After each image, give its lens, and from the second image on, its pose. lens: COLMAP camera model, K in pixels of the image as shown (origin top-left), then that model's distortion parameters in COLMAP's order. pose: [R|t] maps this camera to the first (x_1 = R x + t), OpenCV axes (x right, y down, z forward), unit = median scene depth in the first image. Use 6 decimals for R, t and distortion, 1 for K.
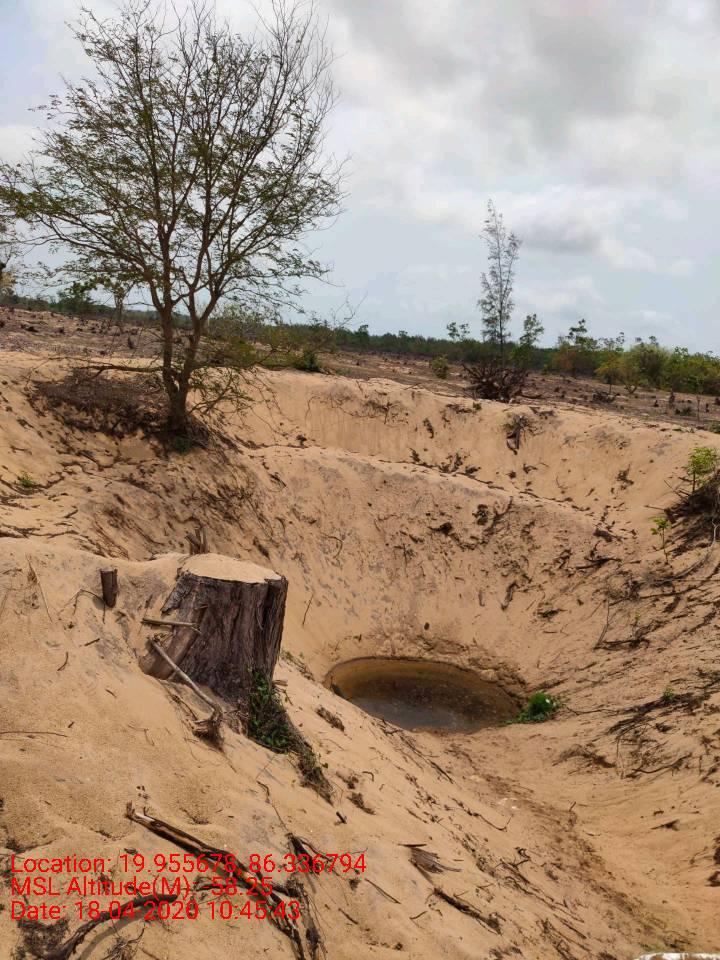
lens RADIAL K [[742.5, 0, 364.1], [0, 742.5, 479.1], [0, 0, 1]] dist [0.044135, -0.004998]
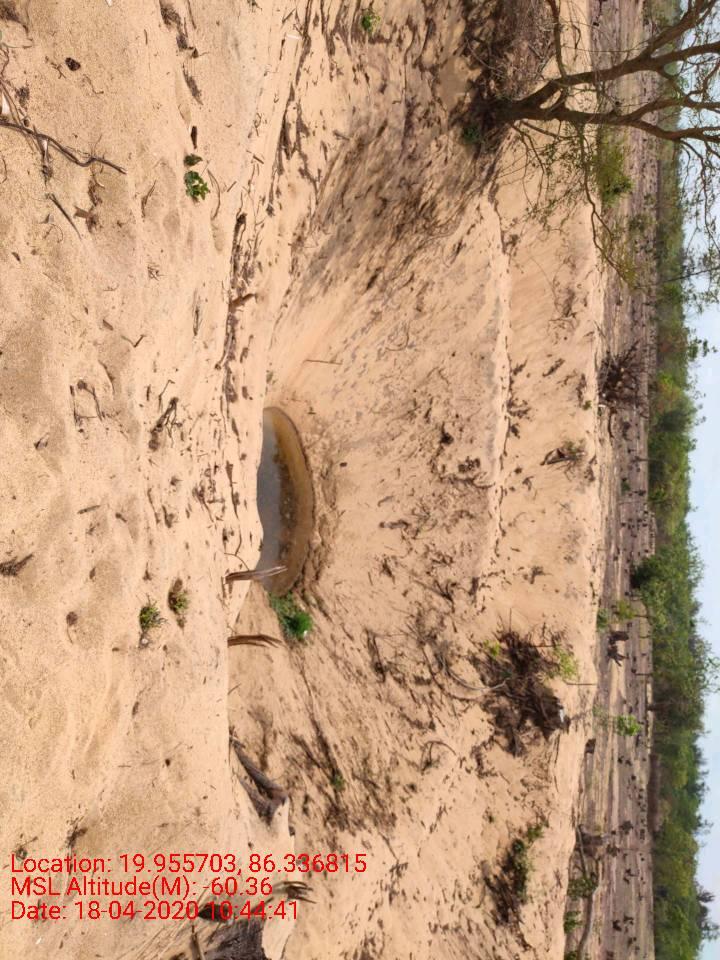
lens RADIAL K [[742.5, 0, 354.7], [0, 742.5, 480.2], [0, 0, 1]] dist [0.044135, -0.004998]
pose [[0.275437, 0.887067, 0.370467, -0.245549], [-0.945161, 0.179531, 0.272834, -0.078155], [0.175512, -0.425300, 0.887871, 0.107642]]
